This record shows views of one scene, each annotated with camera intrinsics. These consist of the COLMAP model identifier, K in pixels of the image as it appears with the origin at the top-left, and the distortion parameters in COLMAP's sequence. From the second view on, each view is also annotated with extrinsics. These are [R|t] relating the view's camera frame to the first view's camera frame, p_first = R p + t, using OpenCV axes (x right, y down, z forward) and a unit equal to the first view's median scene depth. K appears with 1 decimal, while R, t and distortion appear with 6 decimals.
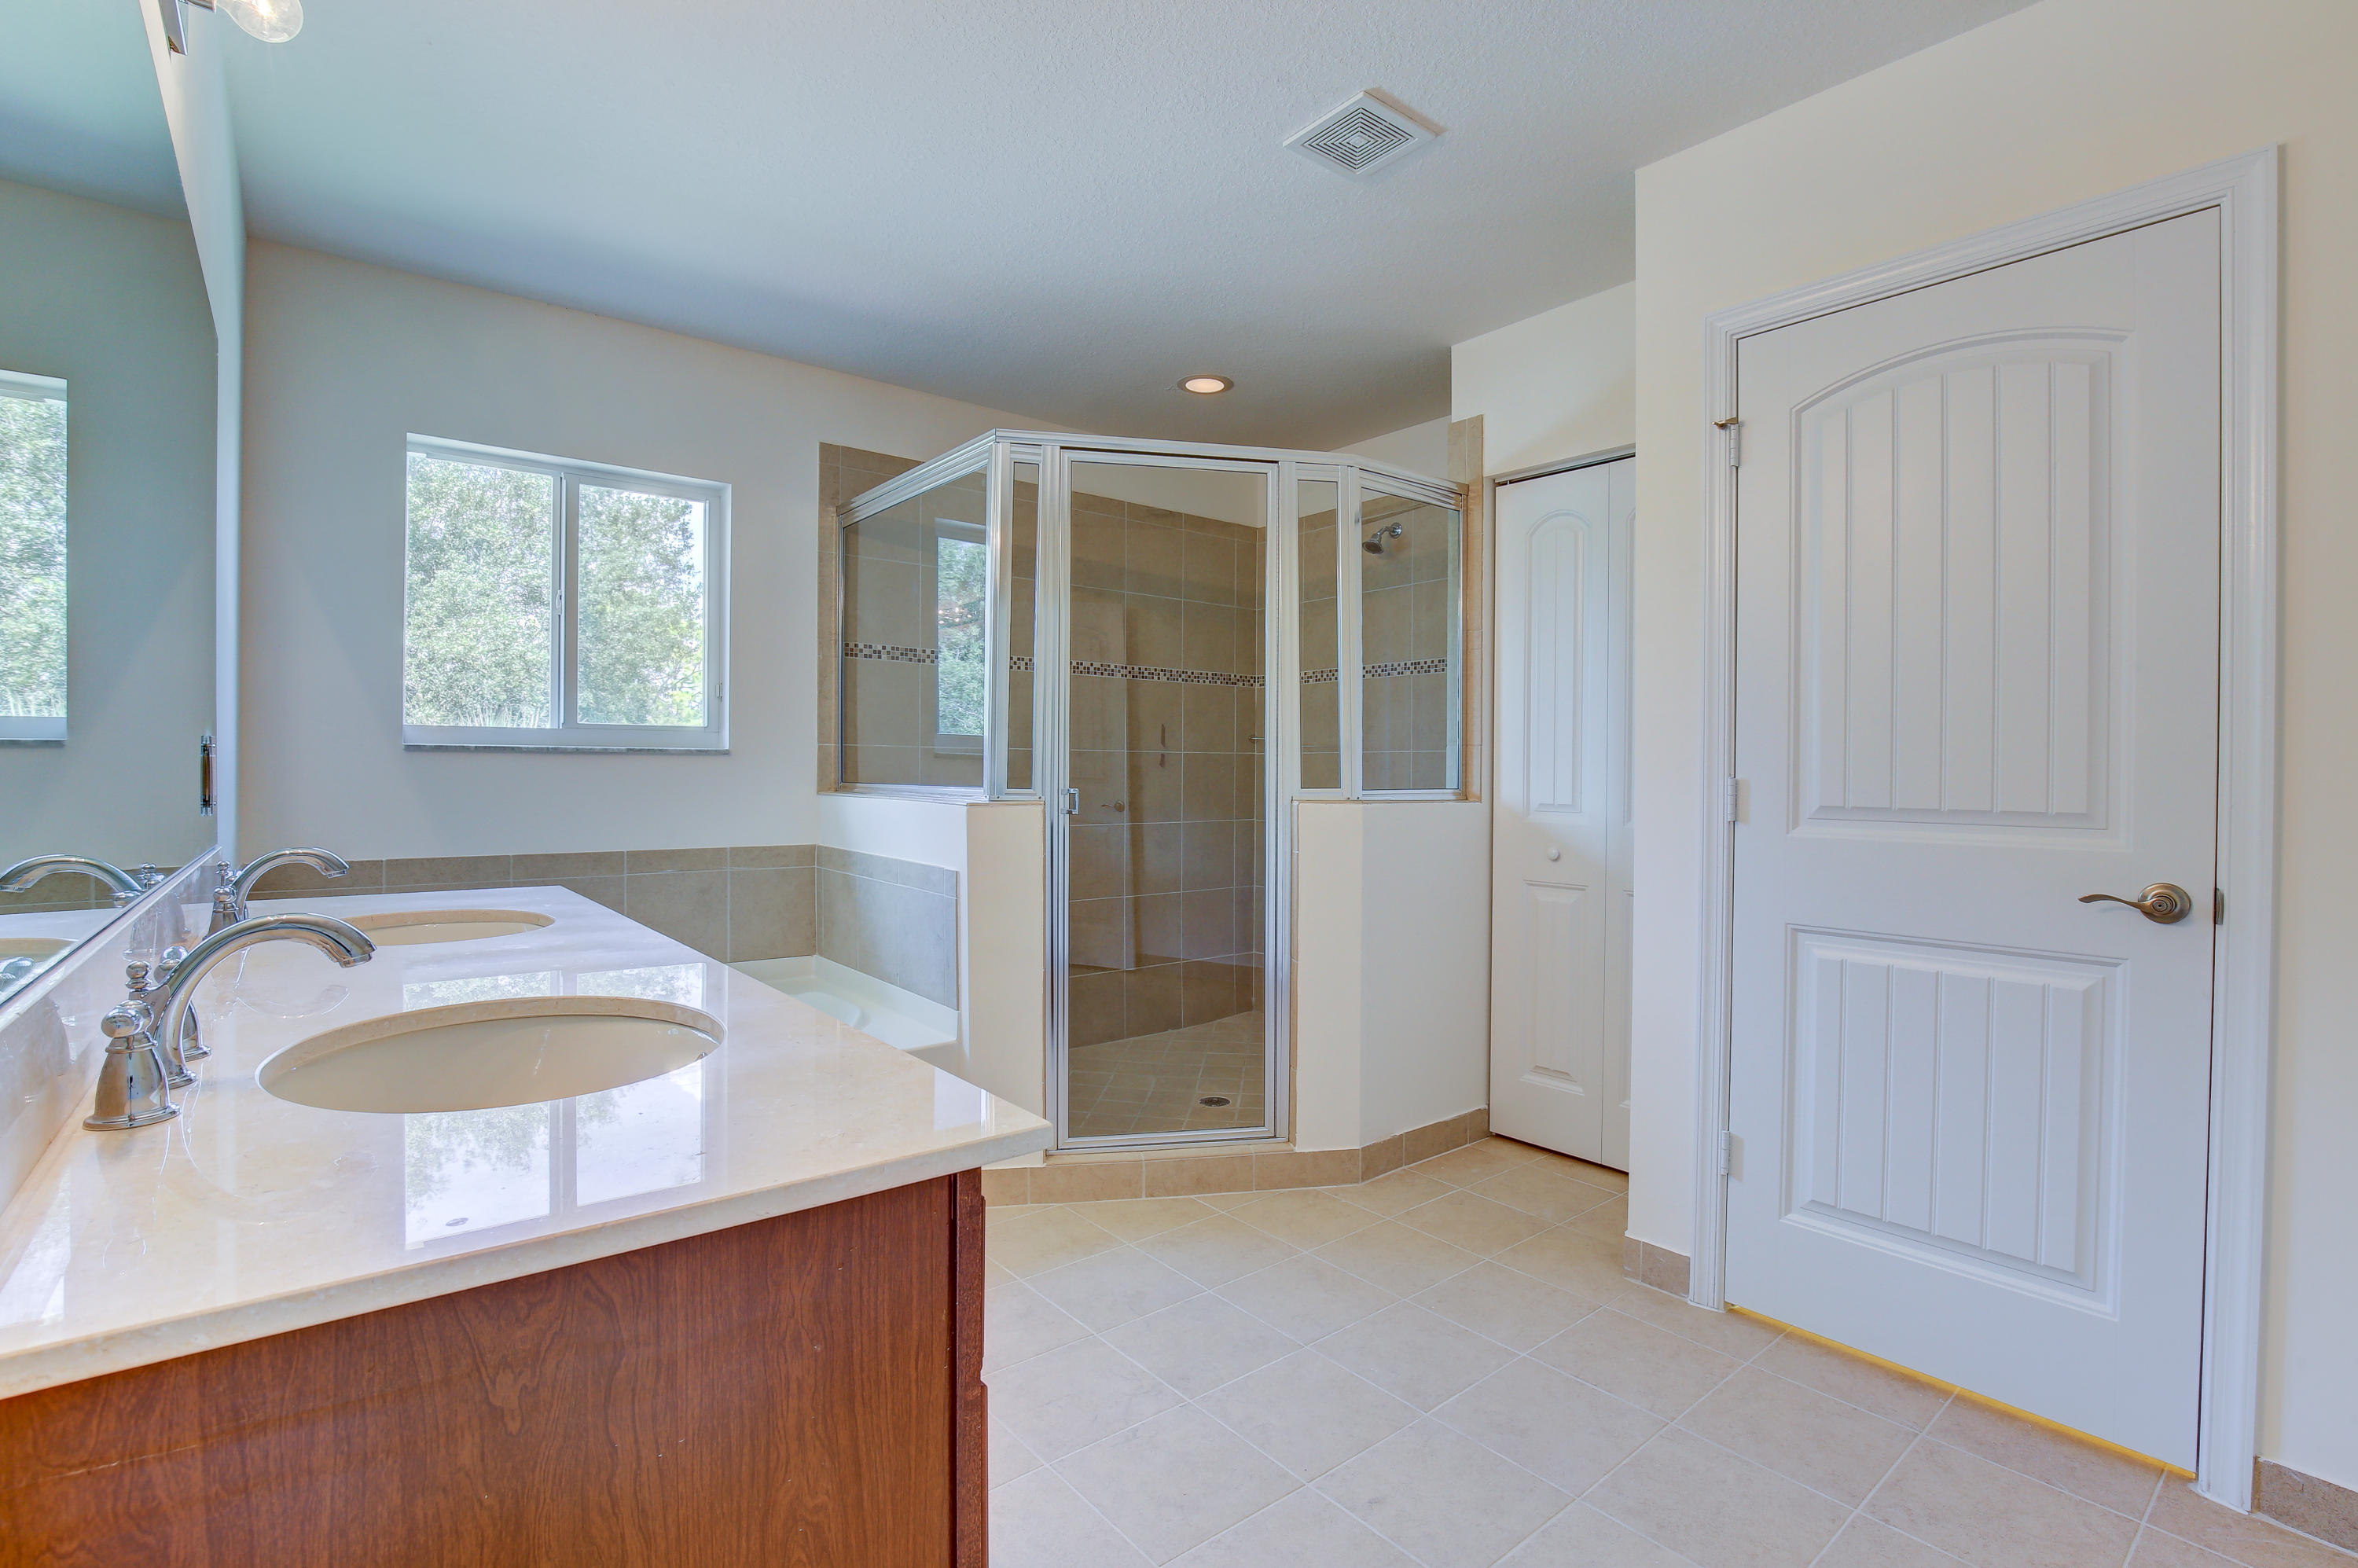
lens RADIAL K [[1097.7, 0, 1179.0], [0, 1097.7, 784.0], [0, 0, 1]] dist [-0.000398, -0.000064]
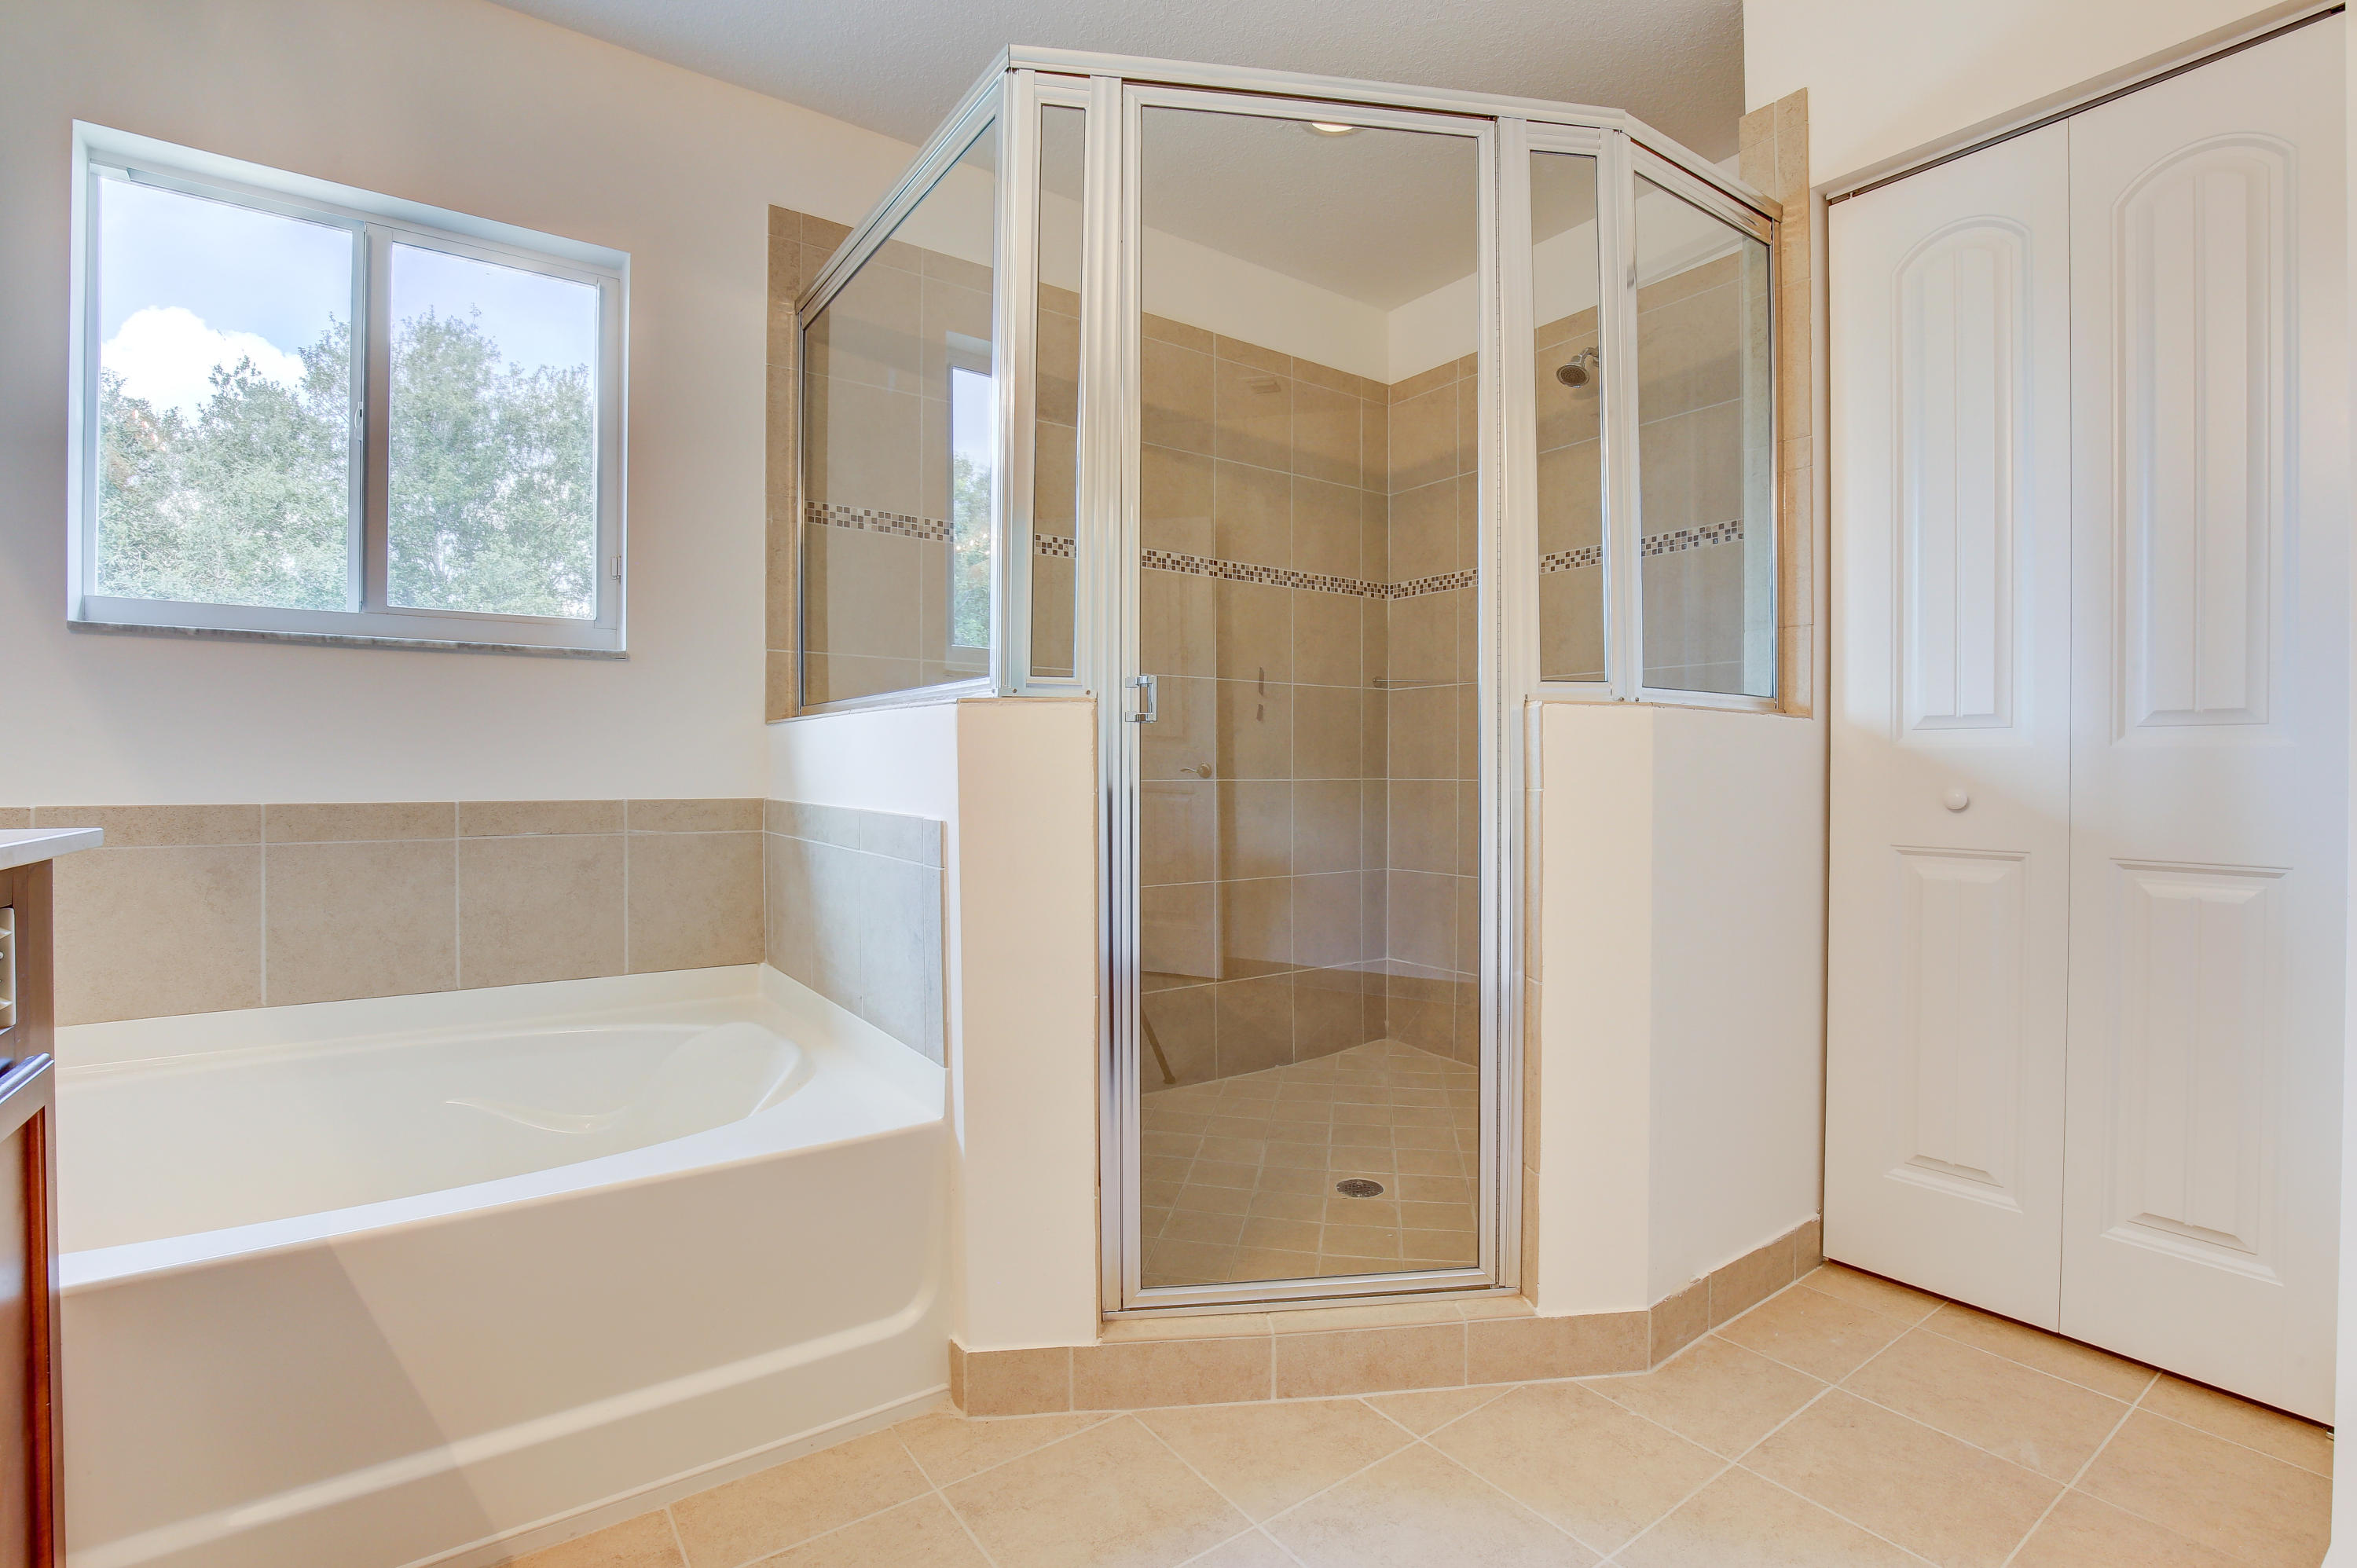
lens RADIAL K [[1102.2, 0, 1182.5], [0, 1102.2, 770.2], [0, 0, 1]] dist [-0.003468, -0.000367]
pose [[0.998328, -0.005346, -0.057554, -0.039313], [0.004647, 0.999914, -0.012259, 0.052210], [0.057615, 0.011971, 0.998267, 0.376442]]
